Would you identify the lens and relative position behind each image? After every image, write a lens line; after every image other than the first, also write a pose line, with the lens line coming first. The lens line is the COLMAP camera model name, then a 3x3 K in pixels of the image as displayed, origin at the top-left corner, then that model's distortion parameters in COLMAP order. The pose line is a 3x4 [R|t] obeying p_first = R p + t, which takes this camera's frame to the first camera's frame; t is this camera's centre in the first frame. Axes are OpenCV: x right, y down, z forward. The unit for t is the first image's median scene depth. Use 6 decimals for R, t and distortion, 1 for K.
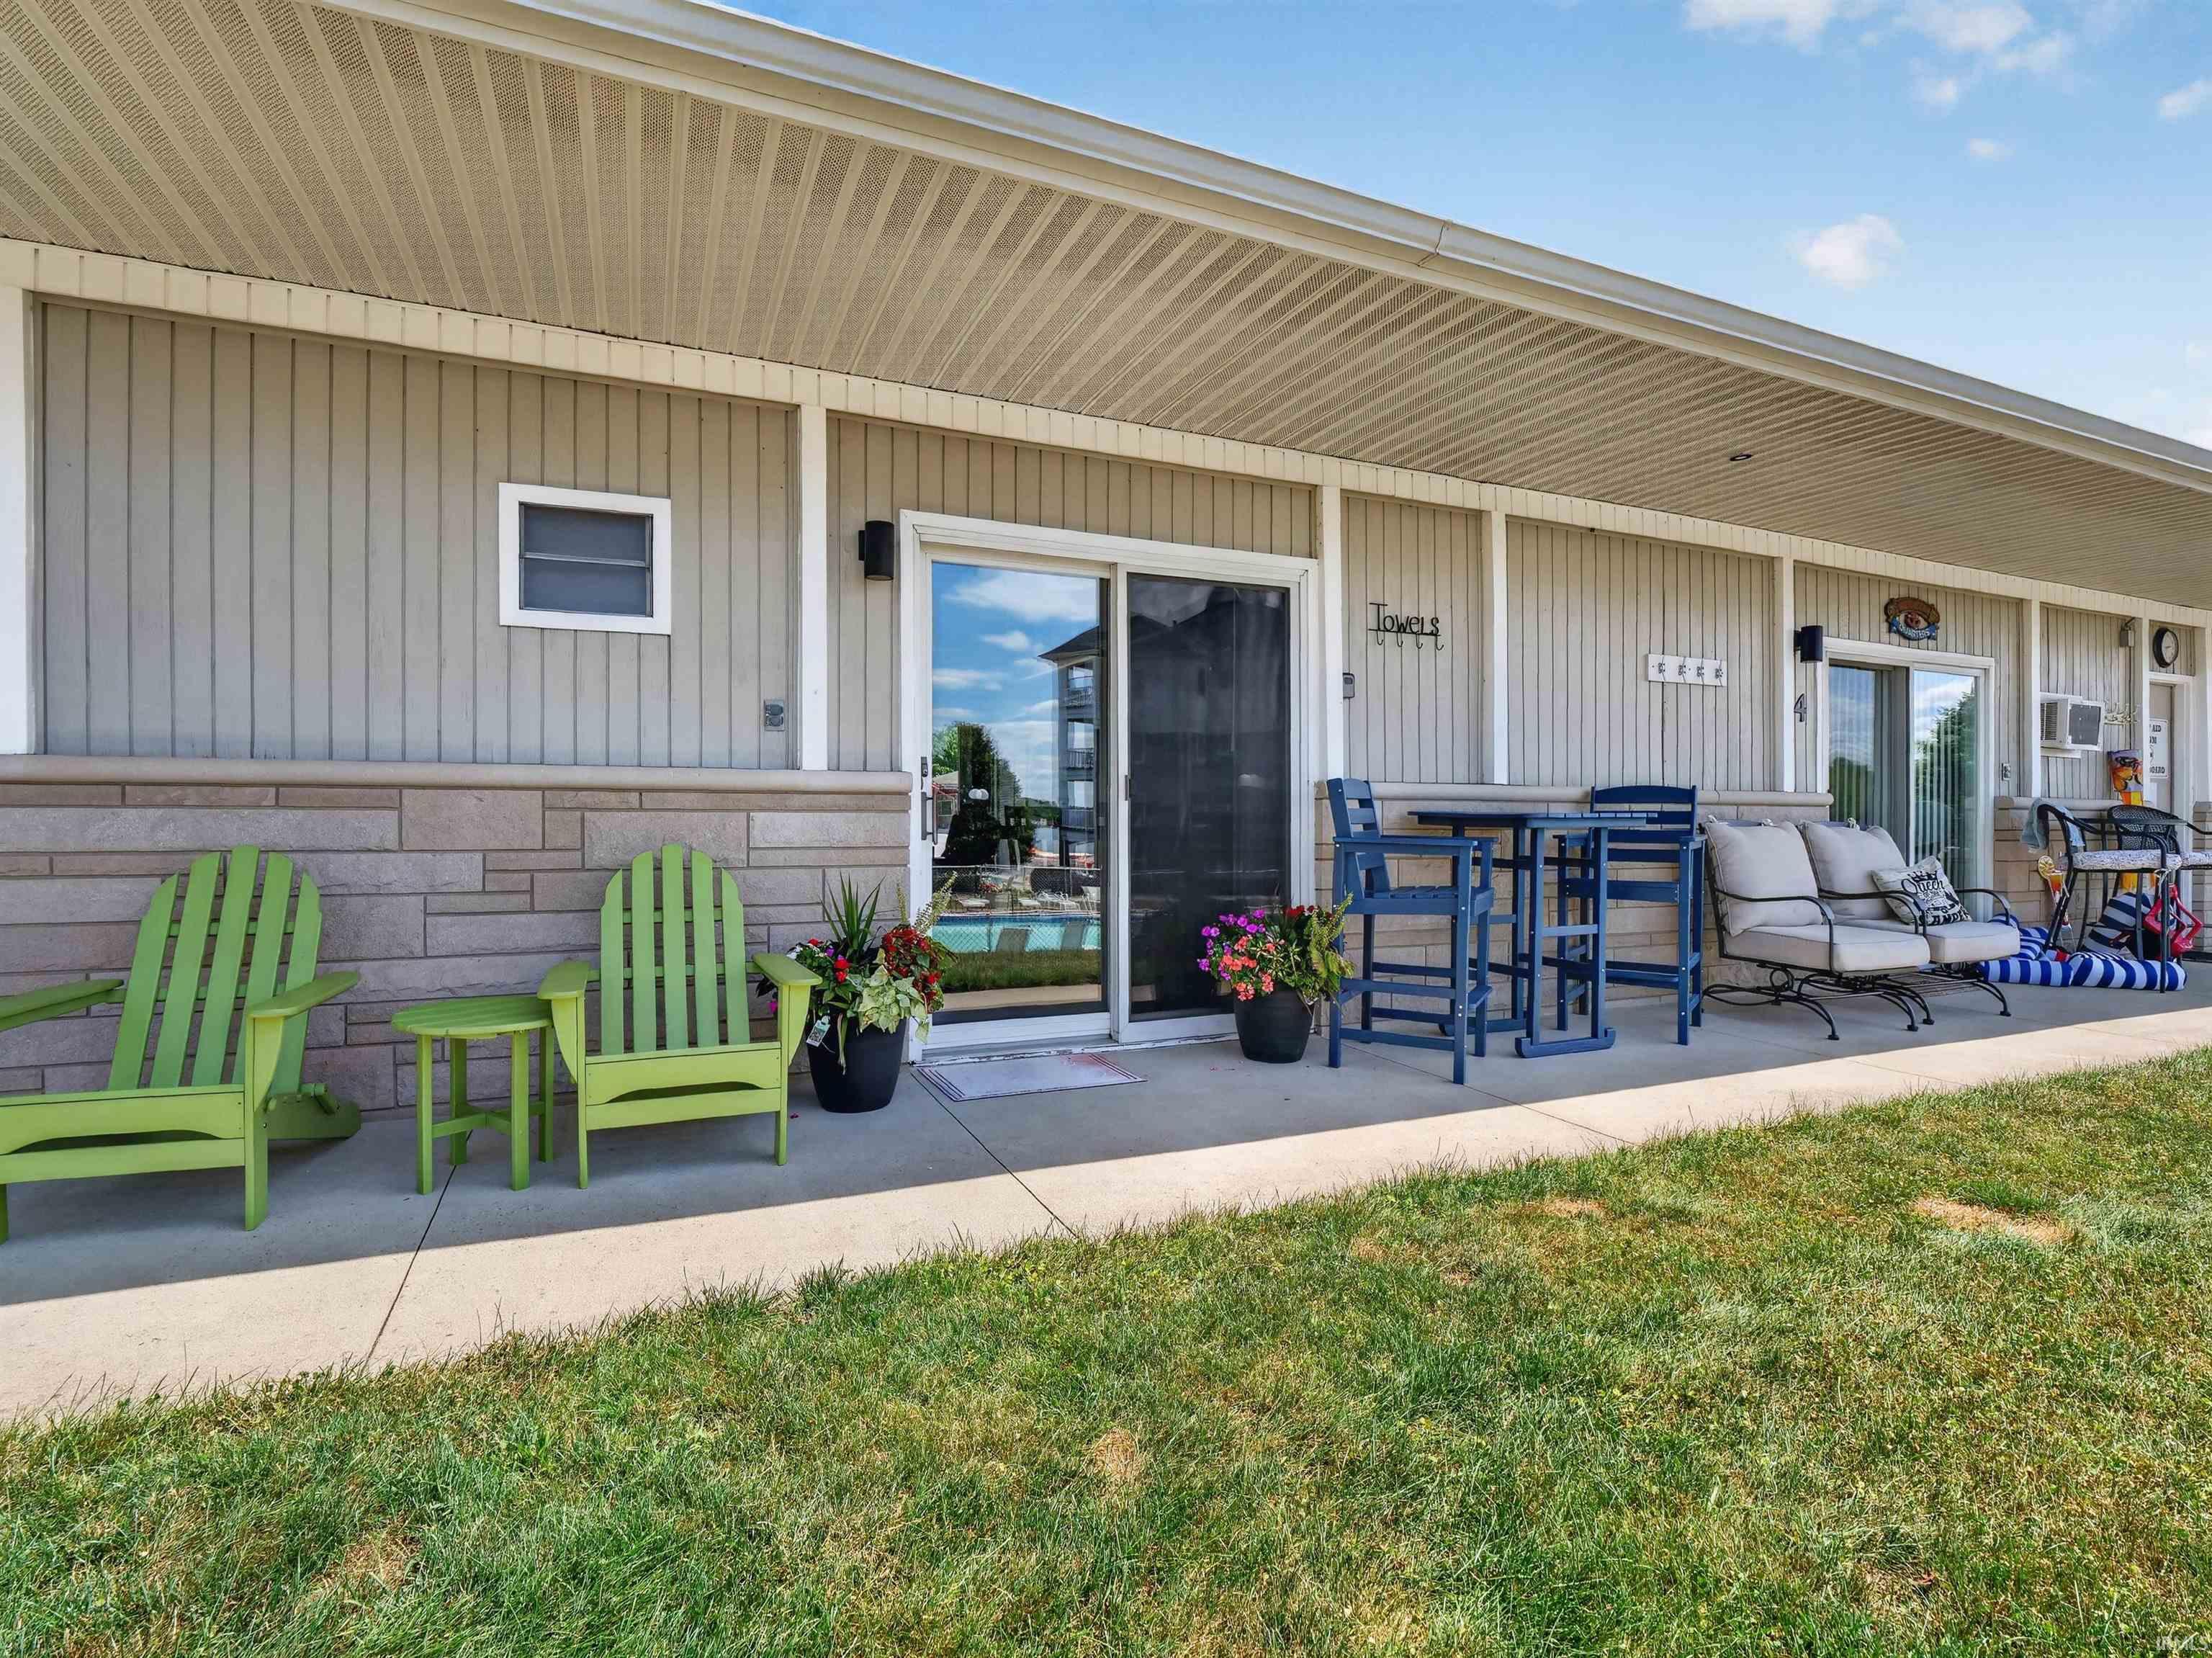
lens RADIAL K [[1082.1, 0, 1118.7], [0, 1082.1, 821.8], [0, 0, 1]] dist [-0.011642, -0.003413]
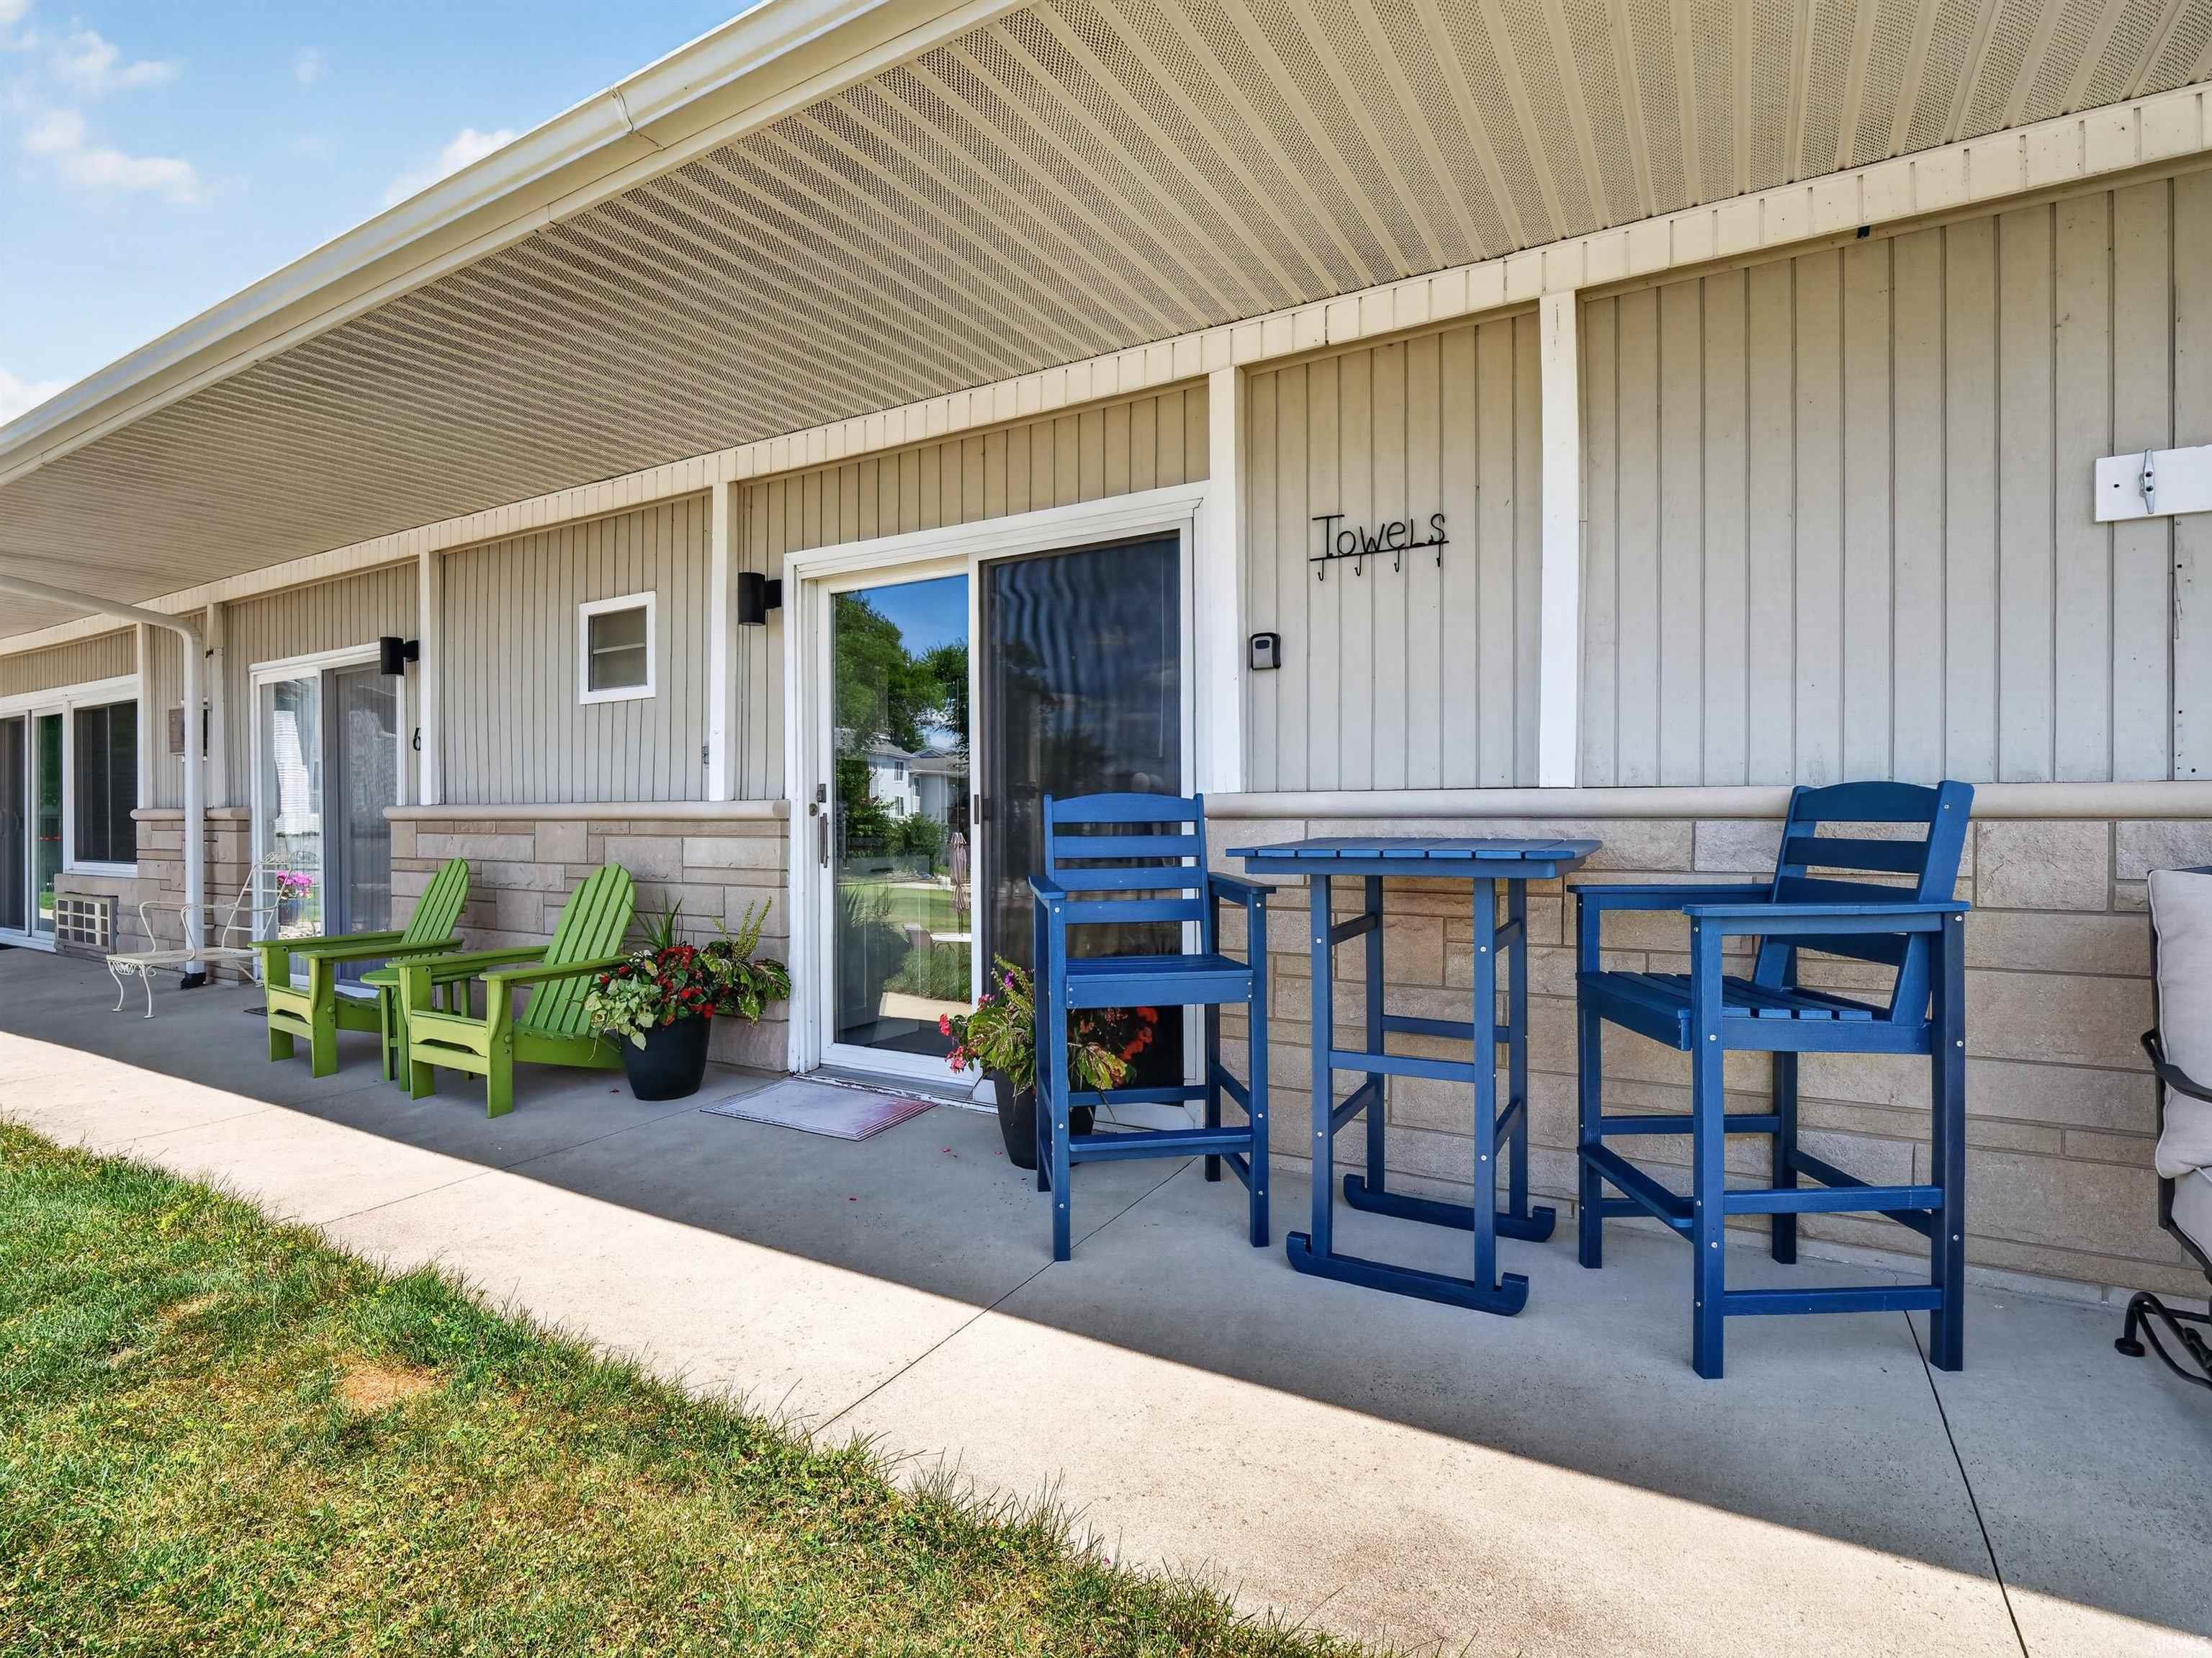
lens RADIAL K [[1082.1, 0, 1110.7], [0, 1082.1, 830.1], [0, 0, 1]] dist [-0.011642, -0.003413]
pose [[0.582569, -0.001007, -0.812781, 0.715443], [-0.006328, 0.999963, -0.005774, -0.010318], [0.812757, 0.008507, 0.582541, 0.539282]]
